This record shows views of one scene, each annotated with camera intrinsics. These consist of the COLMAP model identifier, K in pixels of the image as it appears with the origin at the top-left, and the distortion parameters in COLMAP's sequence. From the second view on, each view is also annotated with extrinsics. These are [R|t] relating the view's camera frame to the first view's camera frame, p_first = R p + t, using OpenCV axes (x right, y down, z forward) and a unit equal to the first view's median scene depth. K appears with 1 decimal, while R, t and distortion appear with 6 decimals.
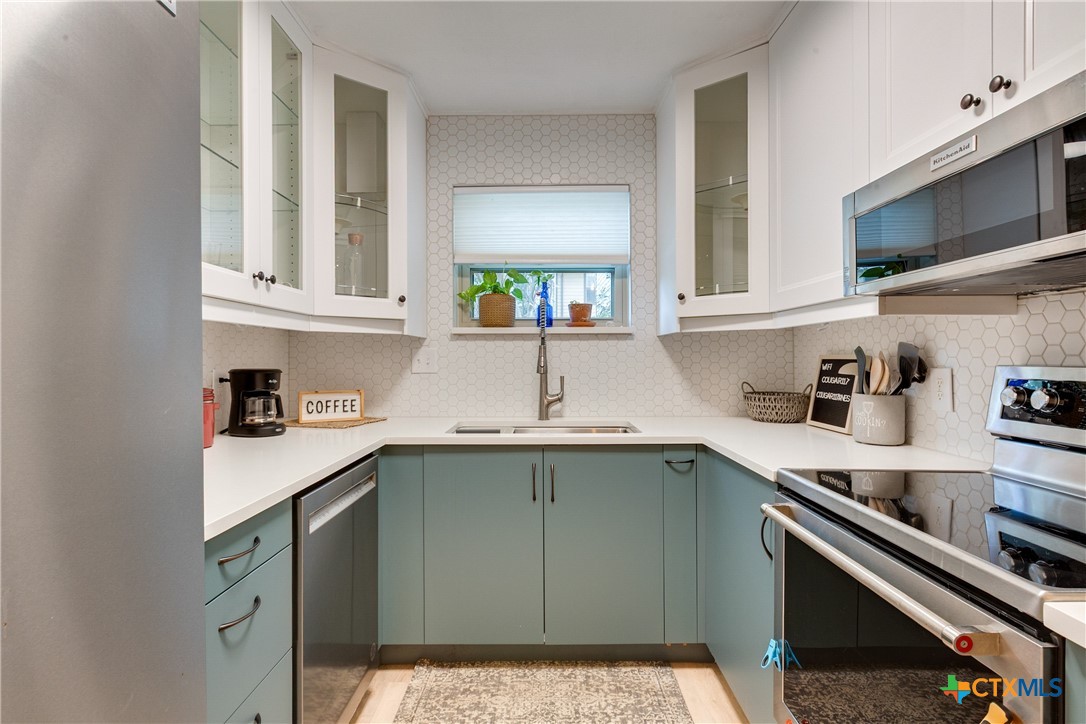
lens RADIAL K [[538.7, 0, 544.4], [0, 538.7, 355.5], [0, 0, 1]] dist [-0.006607, 0.002201]
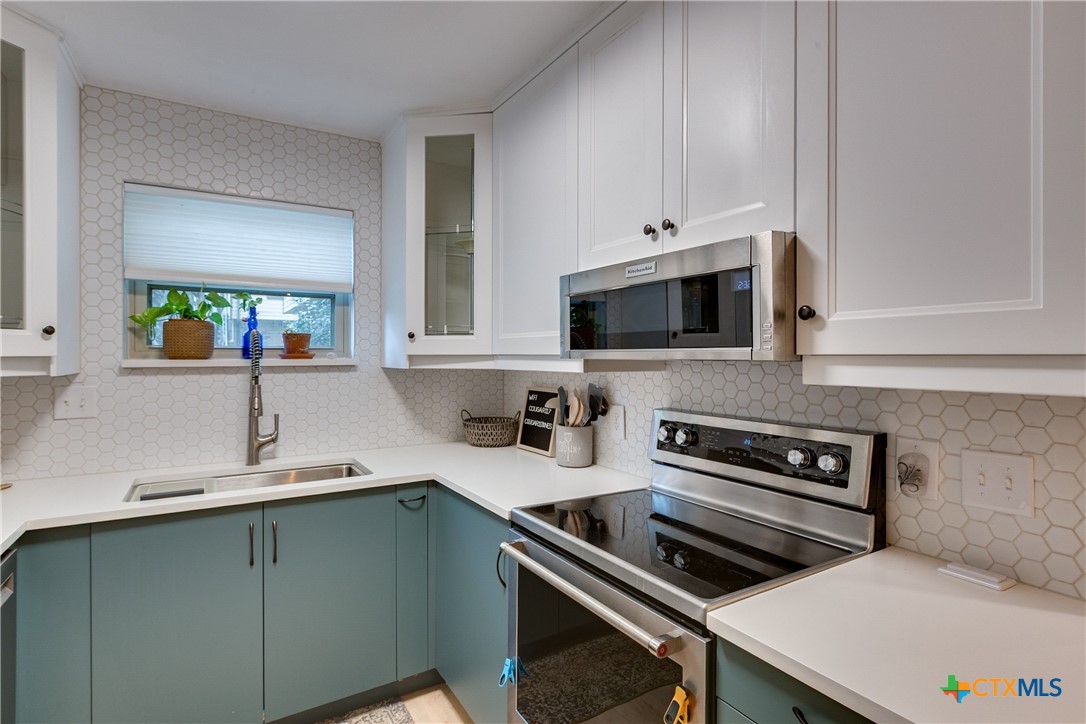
lens RADIAL K [[538.7, 0, 550.4], [0, 538.7, 354.6], [0, 0, 1]] dist [-0.006607, 0.002201]
pose [[0.845641, 0.004665, 0.533732, -0.073571], [-0.005561, 0.999985, 0.000072, -0.078577], [-0.533724, -0.003029, 0.845654, -0.010623]]
